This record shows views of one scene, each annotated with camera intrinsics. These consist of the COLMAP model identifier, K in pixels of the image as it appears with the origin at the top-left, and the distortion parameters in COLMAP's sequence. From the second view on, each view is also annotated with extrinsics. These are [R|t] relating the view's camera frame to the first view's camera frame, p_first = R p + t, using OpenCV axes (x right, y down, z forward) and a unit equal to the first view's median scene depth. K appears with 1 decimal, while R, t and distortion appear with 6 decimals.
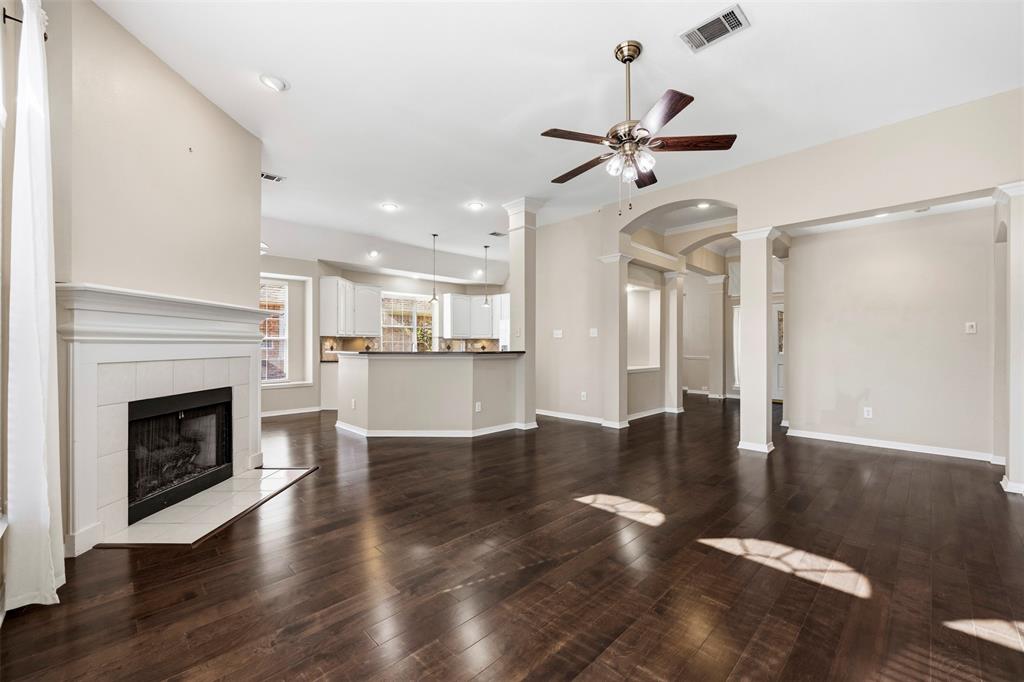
lens RADIAL K [[415.4, 0, 507.9], [0, 415.4, 346.1], [0, 0, 1]] dist [-0.002583, 0.000281]
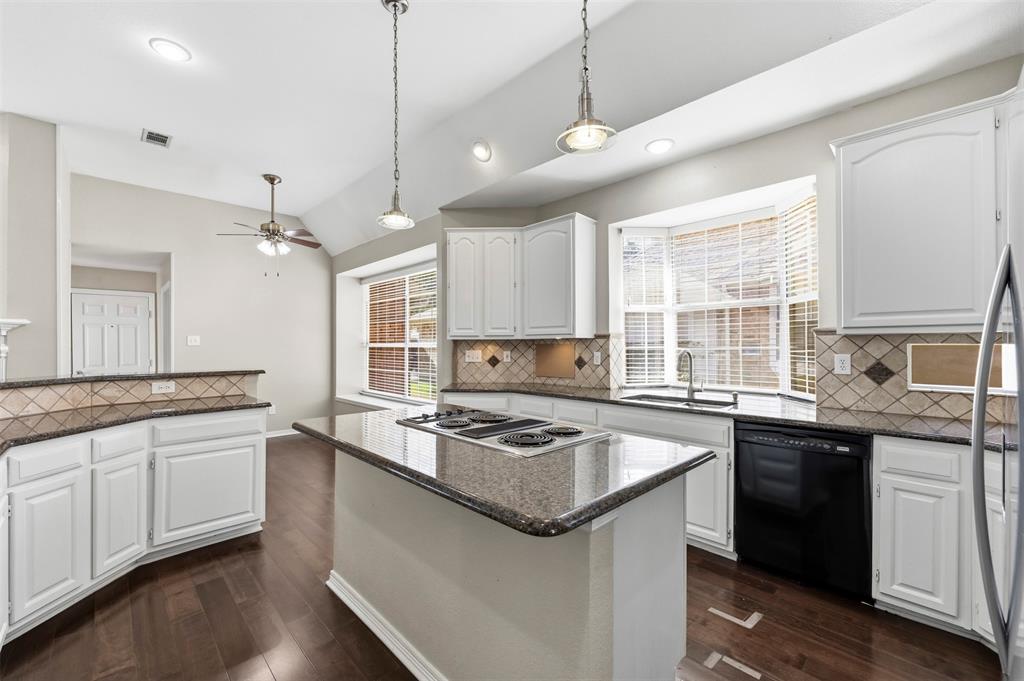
lens RADIAL K [[415.4, 0, 507.9], [0, 415.4, 345.6], [0, 0, 1]] dist [-0.002583, 0.000281]
pose [[-0.000157, 0.001635, -0.999999, 0.118539], [0.001462, 0.999998, 0.001635, -0.016282], [0.999999, -0.001462, -0.000160, 1.019679]]
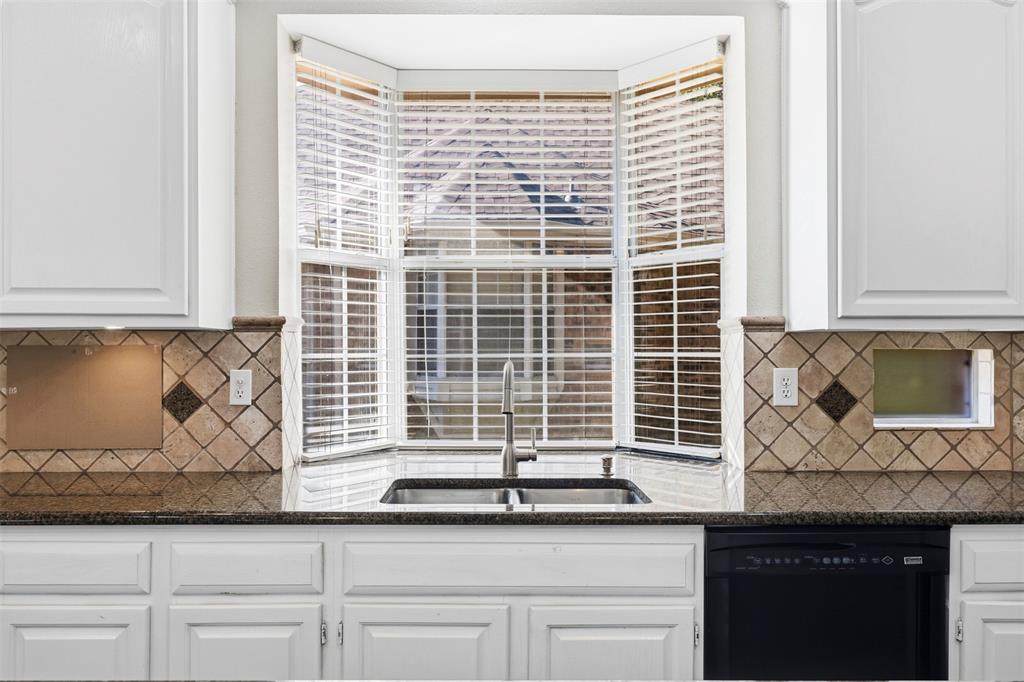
lens RADIAL K [[785.4, 0, 512.0], [0, 785.4, 341.0], [0, 0, 1]] dist [-0.005237, 0.000917]
pose [[0.725866, -0.006196, -0.687808, -0.060042], [-0.001388, 0.999944, -0.010473, -0.016233], [0.687834, 0.008556, 0.725817, 0.967589]]
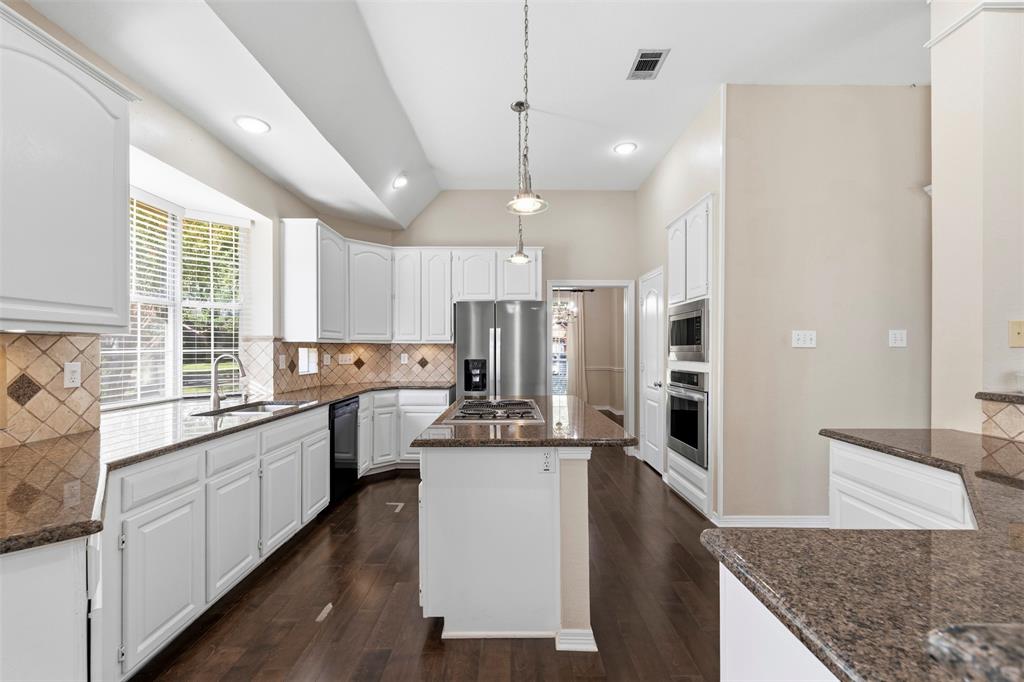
lens RADIAL K [[415.4, 0, 507.9], [0, 415.4, 346.1], [0, 0, 1]] dist [-0.002583, 0.000281]
pose [[0.703395, 0.004579, 0.710785, -0.349133], [-0.000252, 0.999981, -0.006194, -0.015861], [-0.710799, 0.004178, 0.703382, 0.777761]]
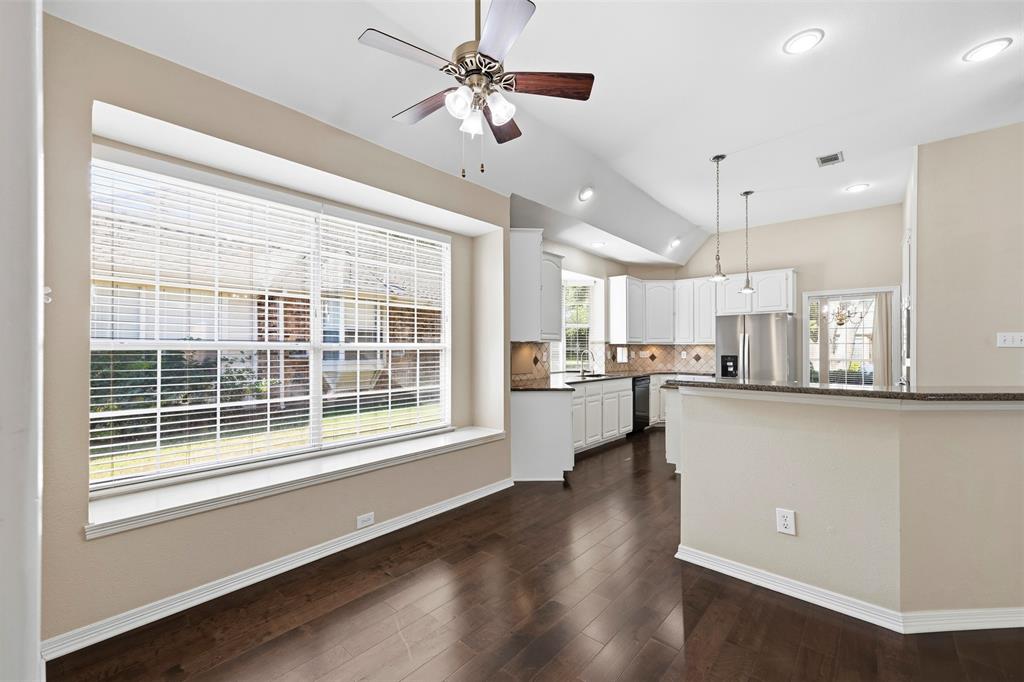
lens RADIAL K [[415.4, 0, 507.9], [0, 415.4, 346.1], [0, 0, 1]] dist [-0.002583, 0.000281]
pose [[0.997414, 0.001718, 0.071849, -0.464642], [-0.001366, 0.999987, -0.004953, -0.014903], [-0.071857, 0.004842, 0.997403, 0.447721]]
